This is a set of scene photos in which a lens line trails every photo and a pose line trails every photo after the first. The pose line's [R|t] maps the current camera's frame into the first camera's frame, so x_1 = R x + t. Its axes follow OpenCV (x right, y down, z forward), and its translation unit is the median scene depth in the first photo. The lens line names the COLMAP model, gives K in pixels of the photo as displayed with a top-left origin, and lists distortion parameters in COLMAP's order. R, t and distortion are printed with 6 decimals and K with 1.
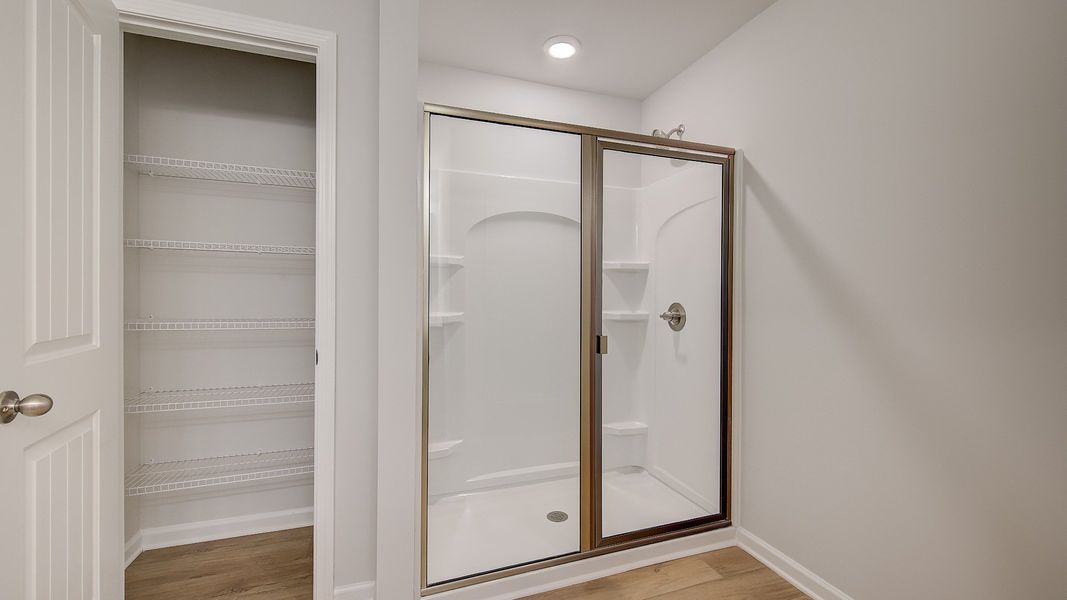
lens RADIAL K [[415.6, 0, 526.6], [0, 415.6, 296.9], [0, 0, 1]] dist [-0.011984, 0.000463]
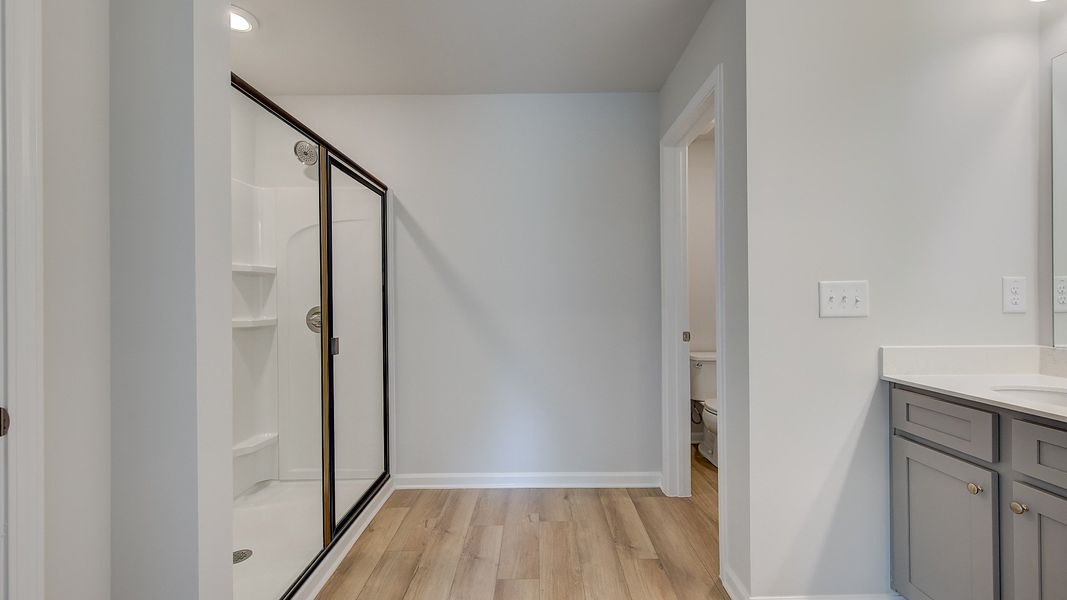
lens RADIAL K [[429.0, 0, 538.1], [0, 429.0, 297.8], [0, 0, 1]] dist [0.003972, -0.001154]
pose [[0.318573, -0.006838, 0.947874, -0.629478], [0.010721, 0.999936, 0.003611, -0.008028], [-0.947838, 0.009012, 0.318626, 0.128112]]
